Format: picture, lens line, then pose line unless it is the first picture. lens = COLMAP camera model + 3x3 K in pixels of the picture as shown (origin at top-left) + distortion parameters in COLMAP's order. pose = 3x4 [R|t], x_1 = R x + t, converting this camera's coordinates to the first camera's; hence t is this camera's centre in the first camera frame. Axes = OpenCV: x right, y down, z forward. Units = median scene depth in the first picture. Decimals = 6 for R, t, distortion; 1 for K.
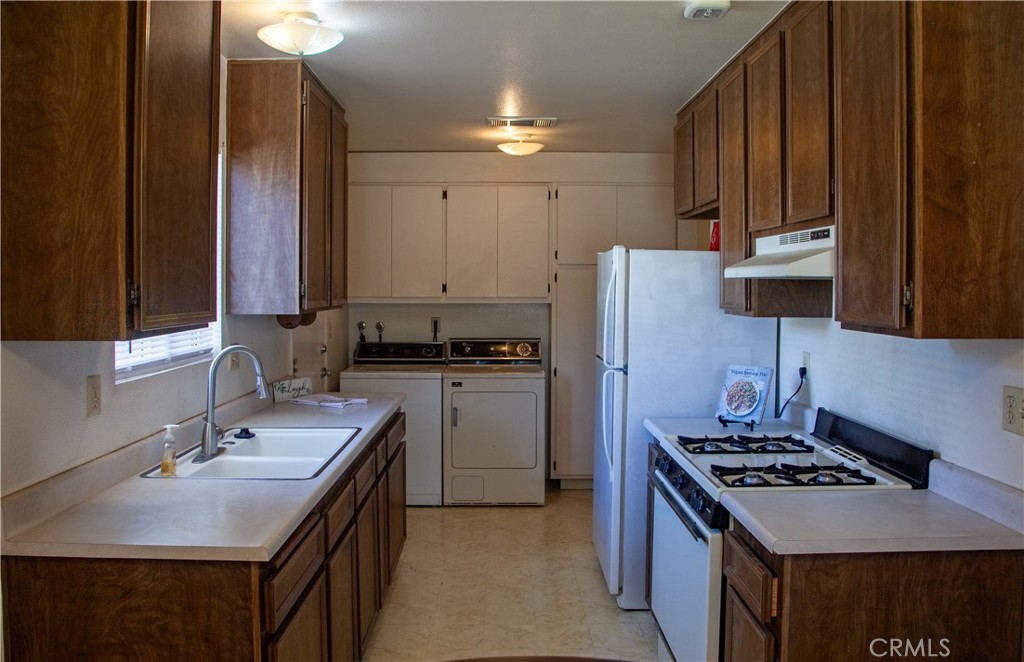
lens RADIAL K [[790.8, 0, 511.8], [0, 790.8, 293.3], [0, 0, 1]] dist [-0.155799, 0.142074]
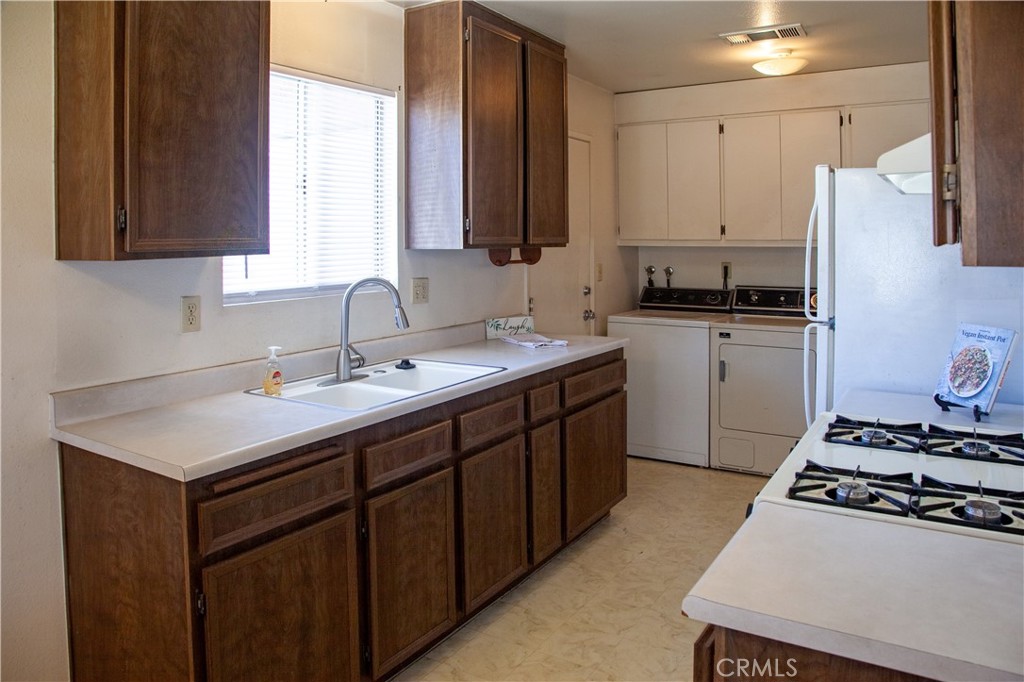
lens RADIAL K [[754.5, 0, 512.0], [0, 754.5, 238.7], [0, 0, 1]] dist [-0.044529, -0.002561]
pose [[0.843946, -0.003469, -0.536417, 0.282646], [-0.002662, 0.999940, -0.010655, 0.021704], [0.536422, 0.010420, 0.843886, 0.205282]]
